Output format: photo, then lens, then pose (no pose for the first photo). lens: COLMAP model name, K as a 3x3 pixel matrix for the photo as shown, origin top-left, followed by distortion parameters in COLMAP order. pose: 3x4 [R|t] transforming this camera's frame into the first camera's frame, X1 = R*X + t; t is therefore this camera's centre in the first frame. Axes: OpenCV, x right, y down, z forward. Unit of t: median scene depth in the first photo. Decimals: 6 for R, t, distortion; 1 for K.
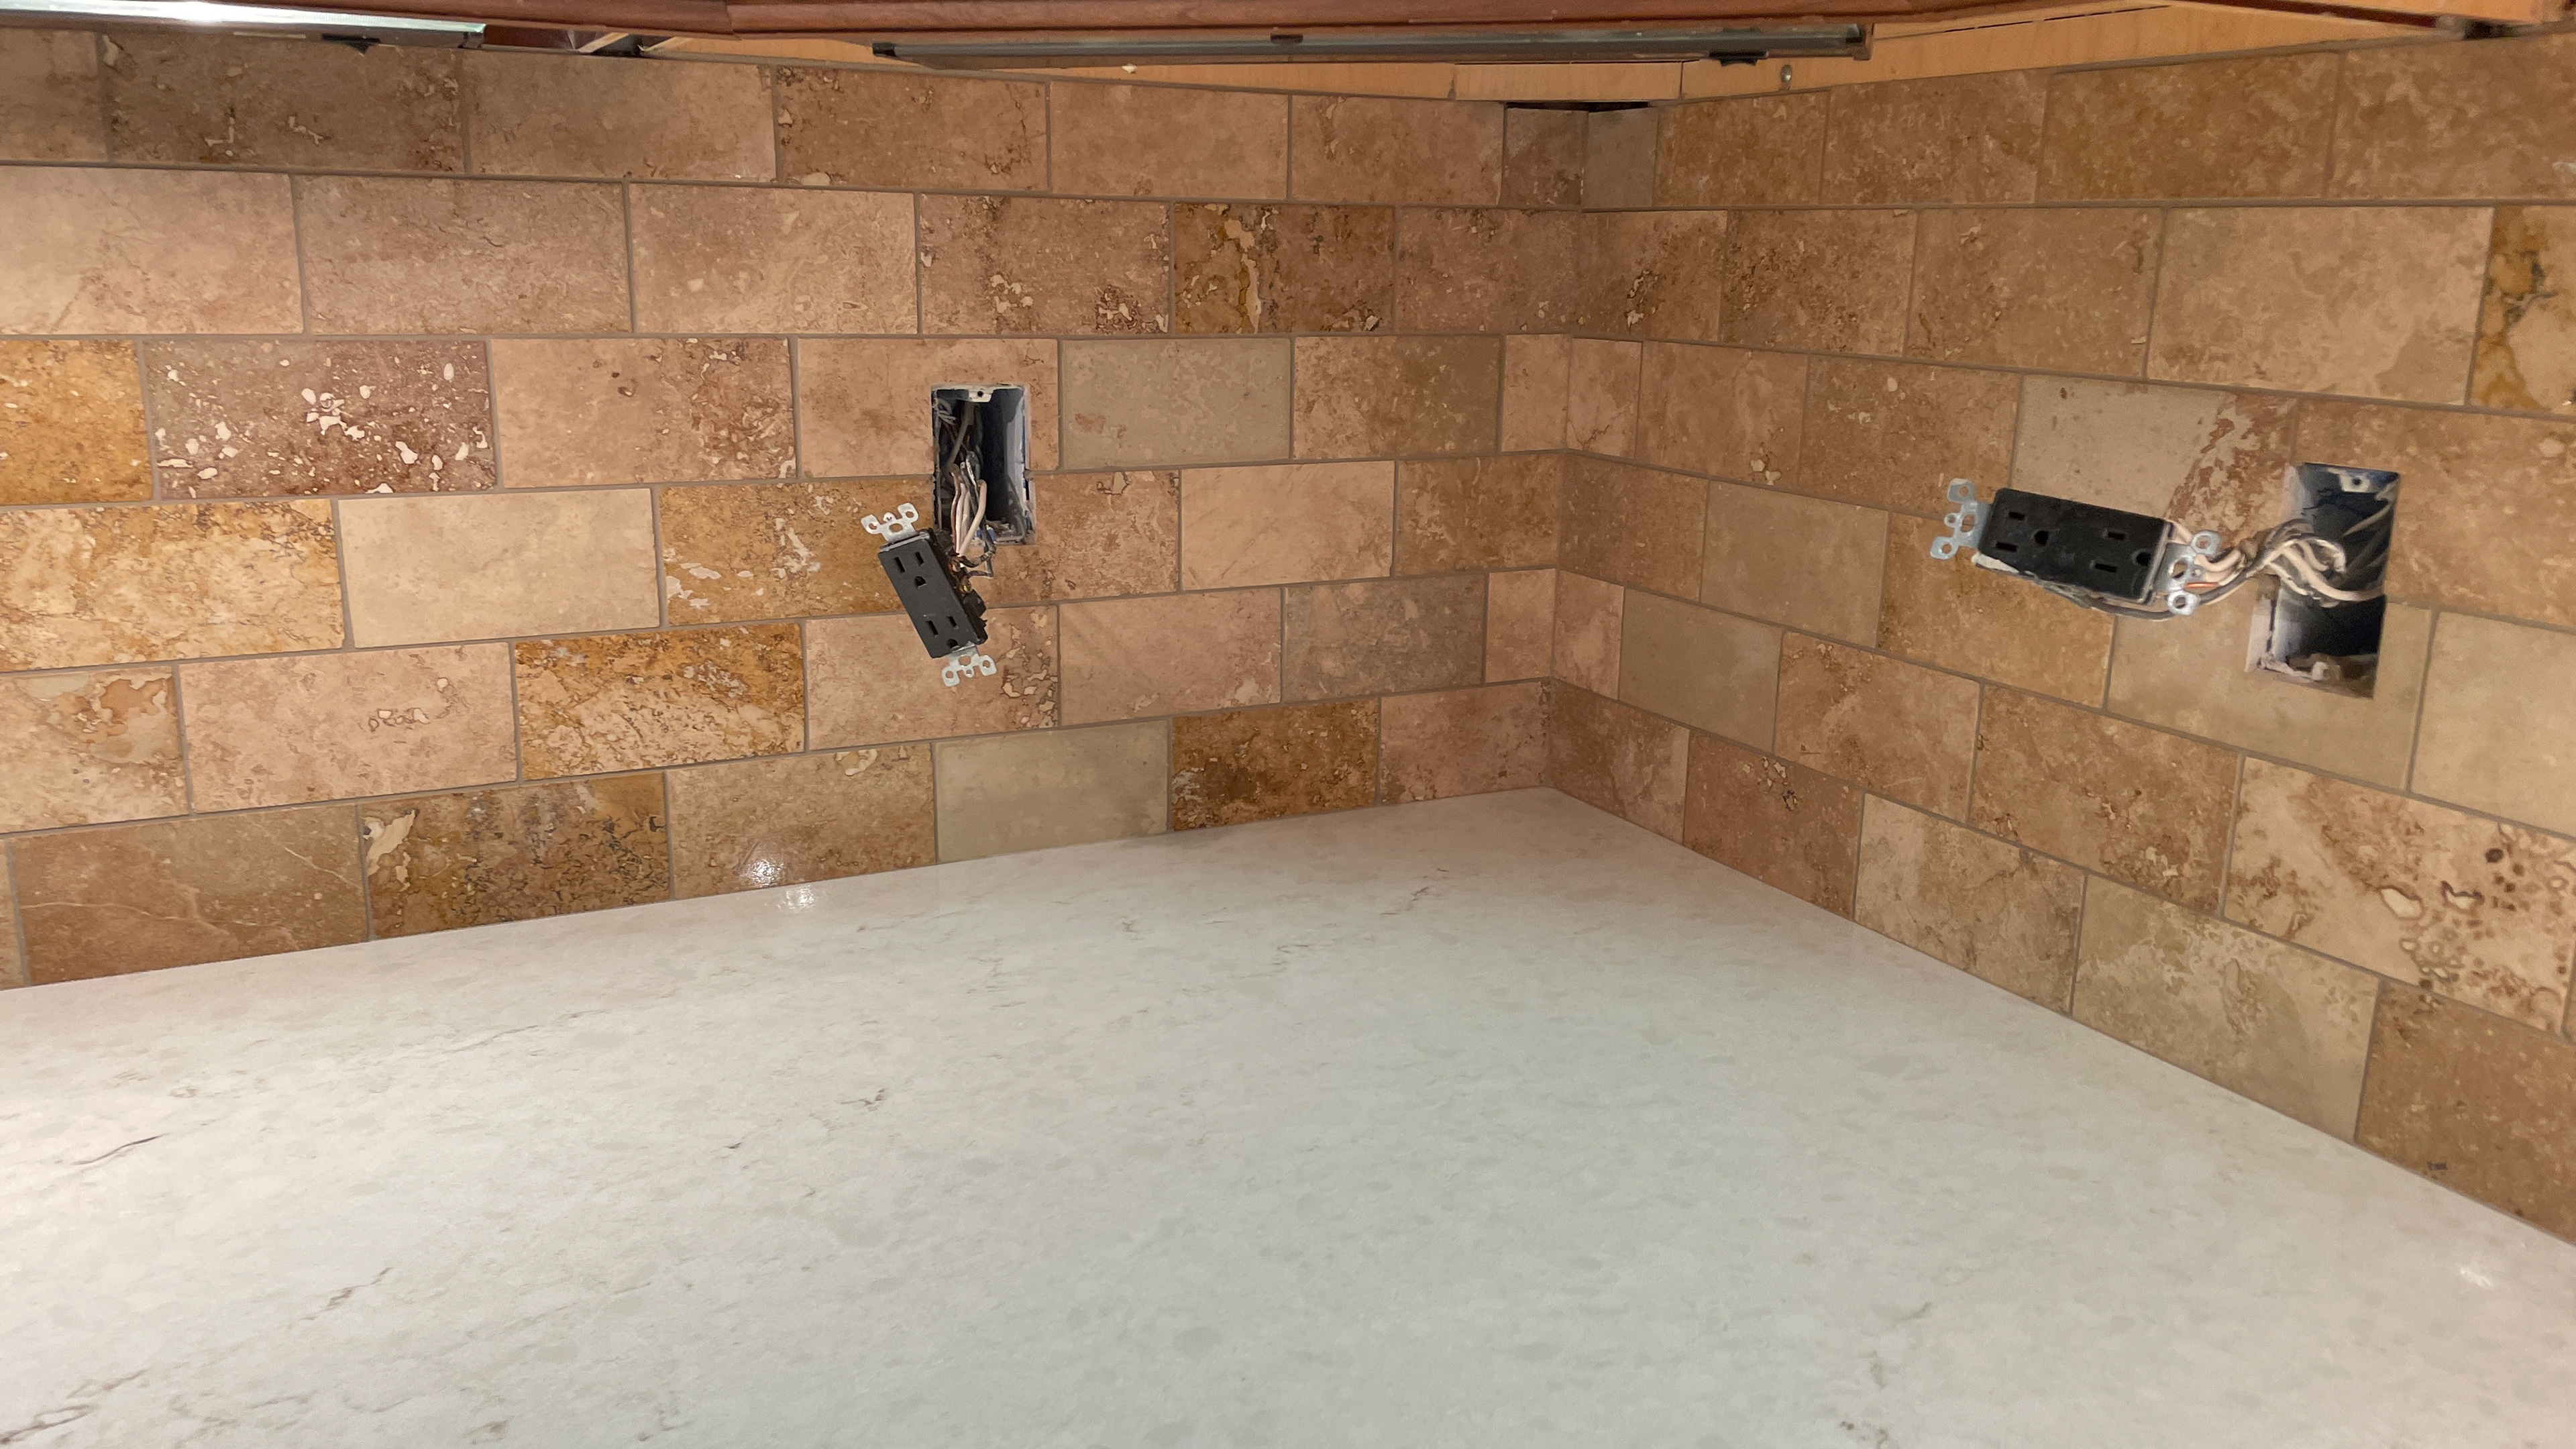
lens RADIAL K [[1947.8, 0, 1297.9], [0, 1947.8, 706.6], [0, 0, 1]] dist [0.091006, -0.127057]
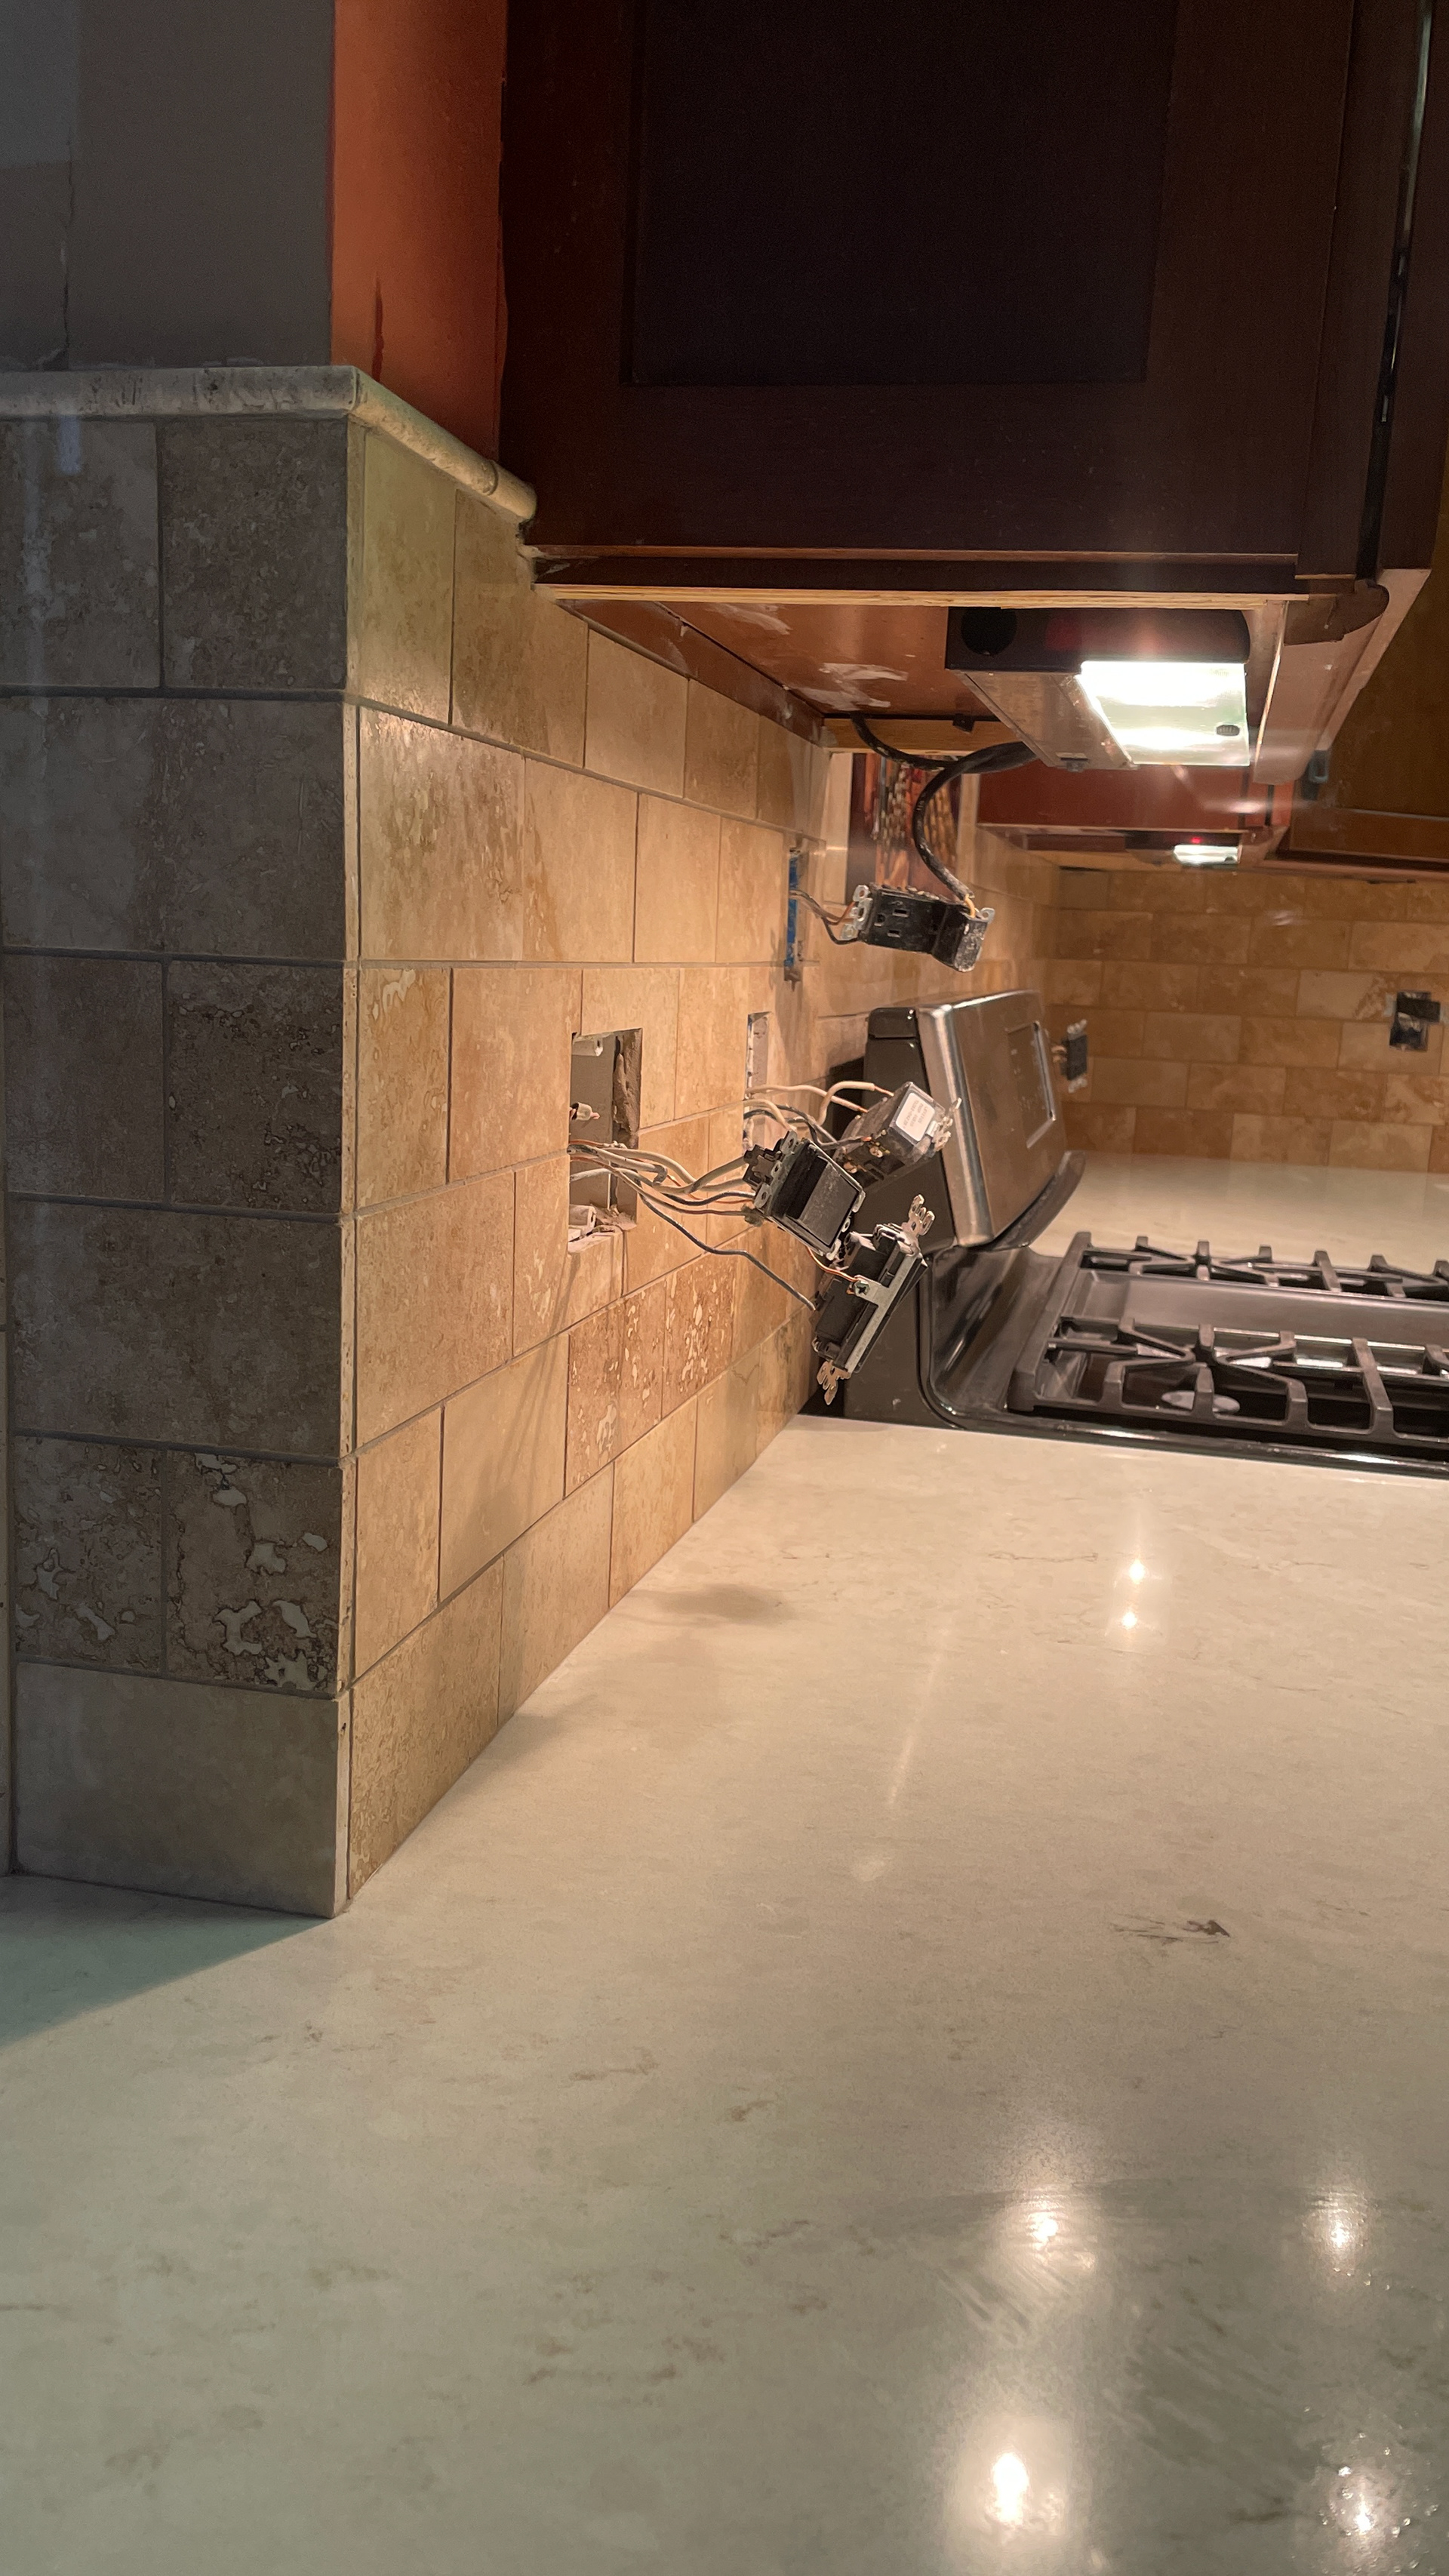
lens RADIAL K [[1947.7, 0, 736.6], [0, 1947.7, 1276.0], [0, 0, 1]] dist [0.091006, -0.127057]
pose [[0.654559, -0.120754, 0.746305, -2.554601], [0.142450, 0.989179, 0.035114, 0.080704], [-0.742469, 0.083327, 0.664677, -0.392841]]
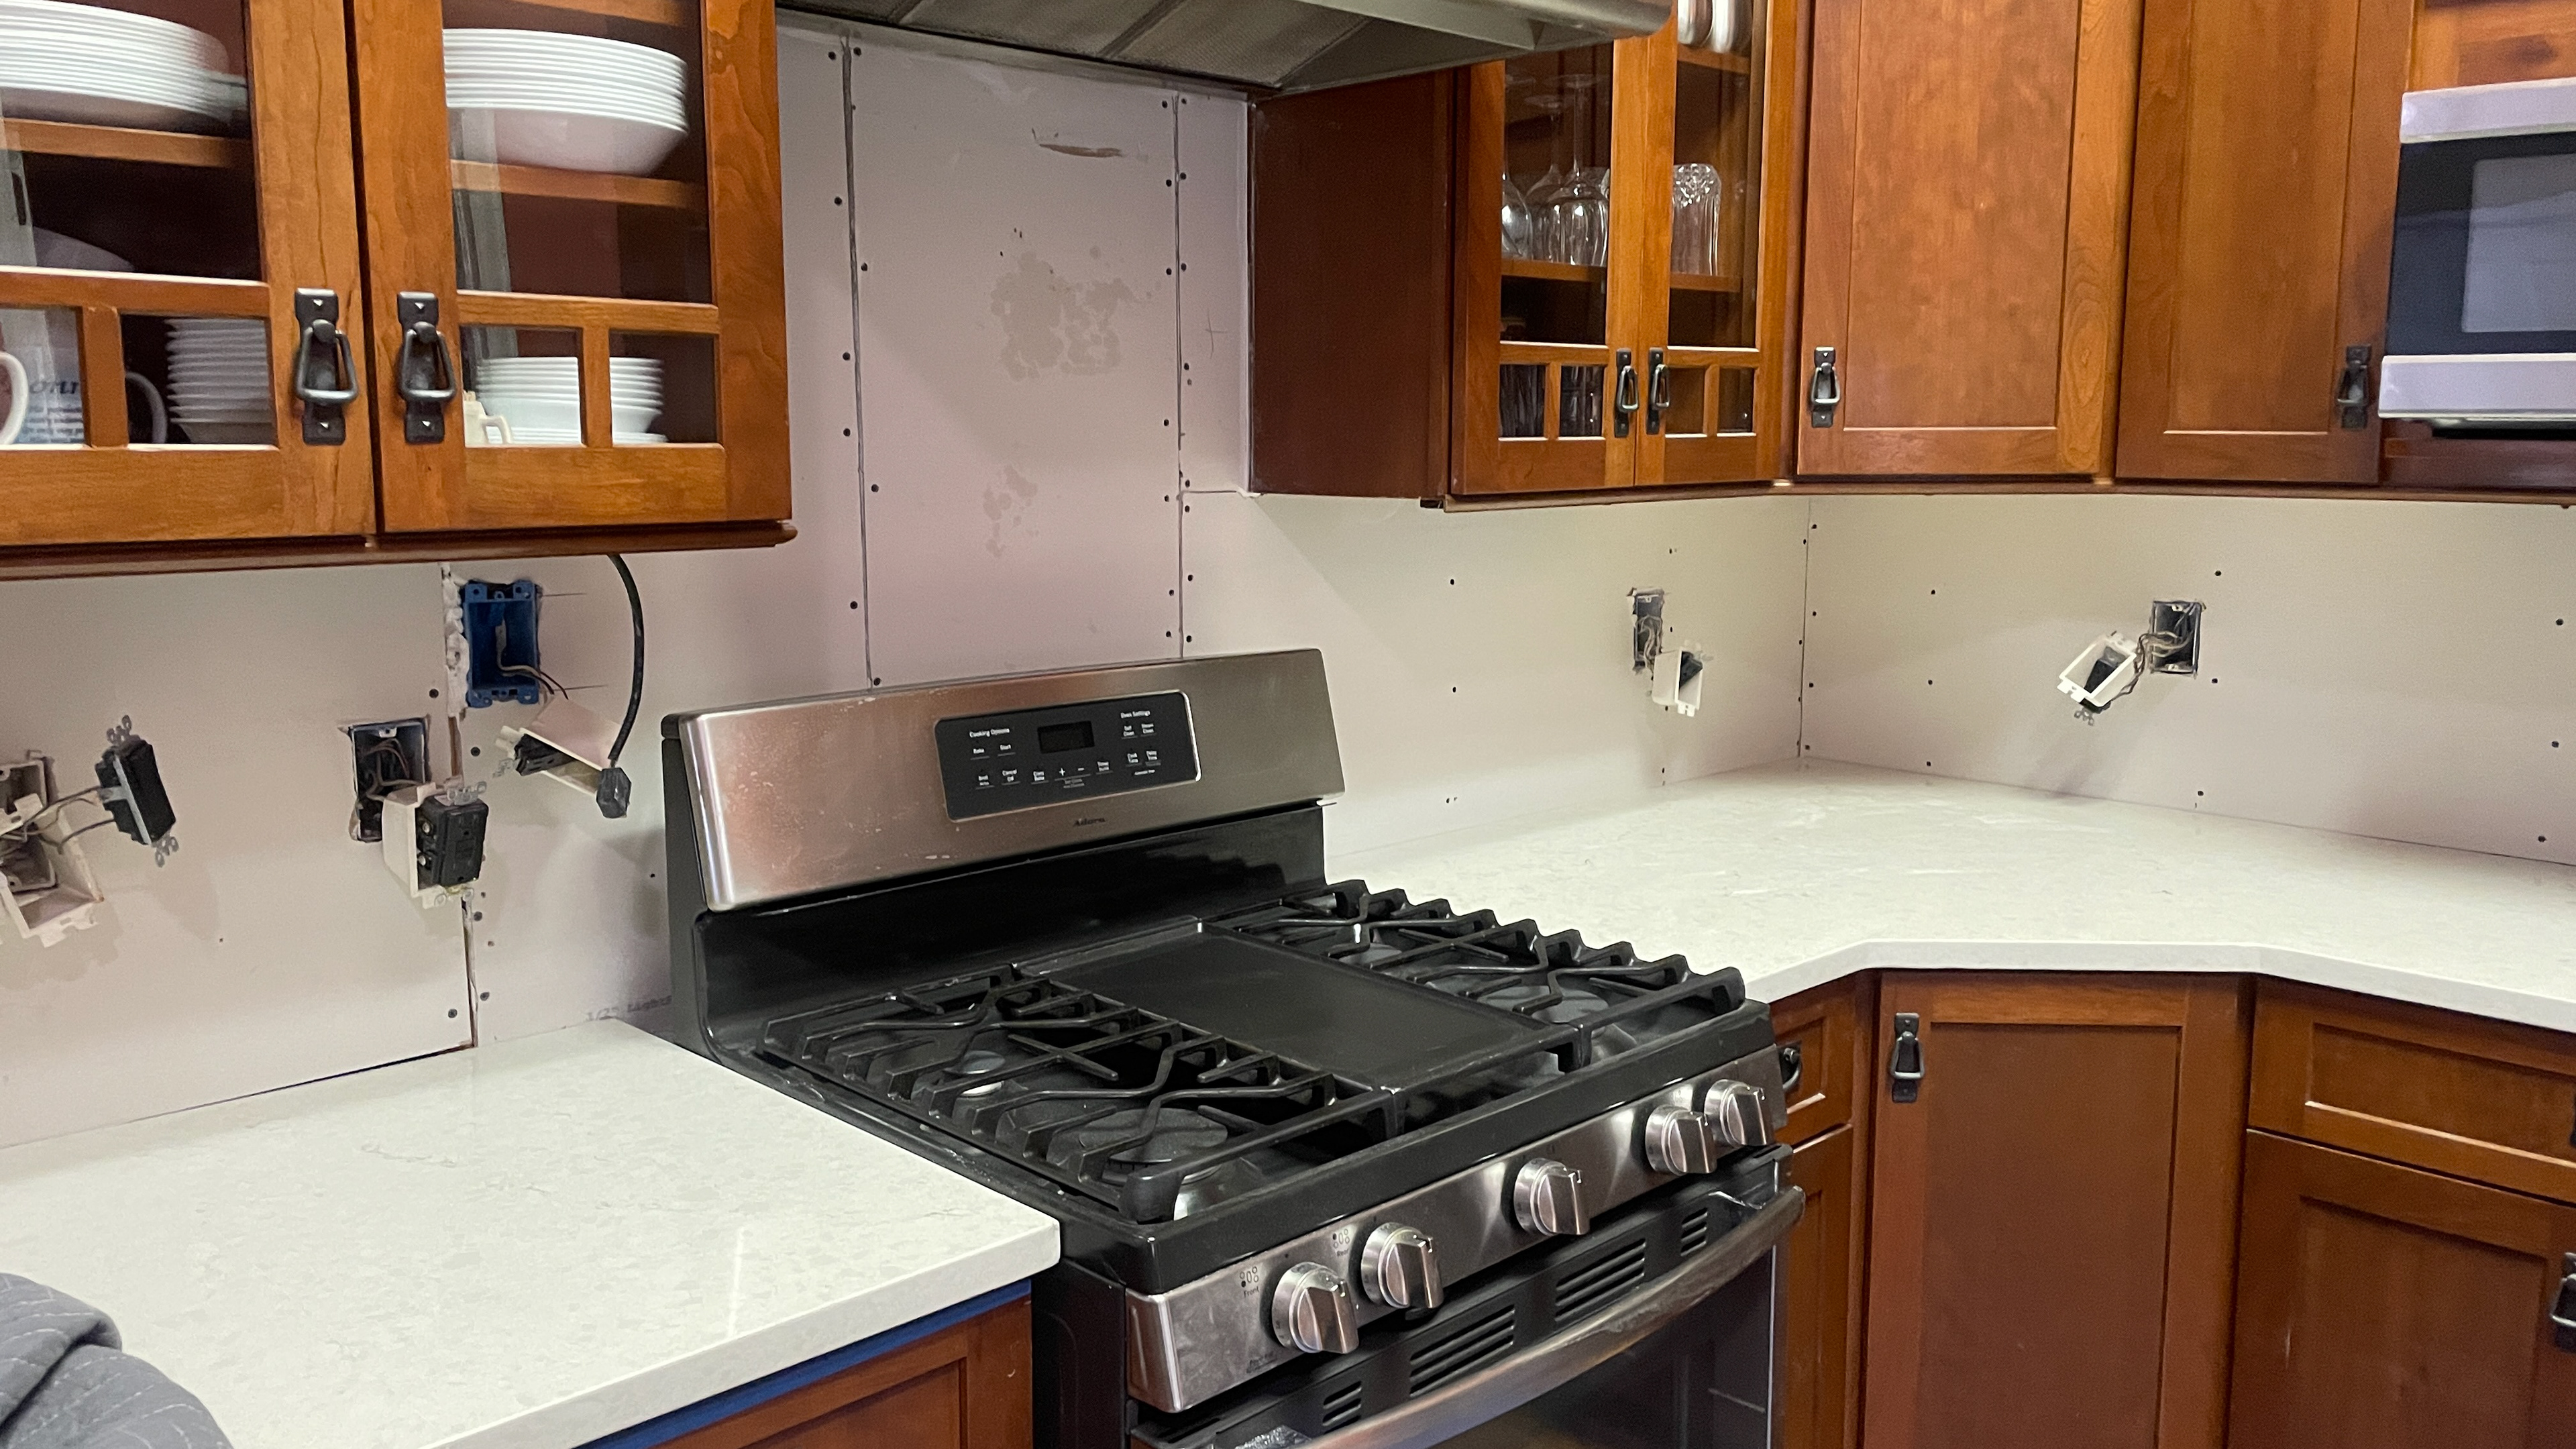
lens RADIAL K [[1944.4, 0, 1281.0], [0, 1944.4, 697.4], [0, 0, 1]] dist [0.091909, -0.121325]
pose [[0.957489, -0.059177, 0.282334, -1.455660], [0.084420, 0.993366, -0.078084, 0.130795], [-0.275840, 0.098600, 0.956133, -1.354829]]
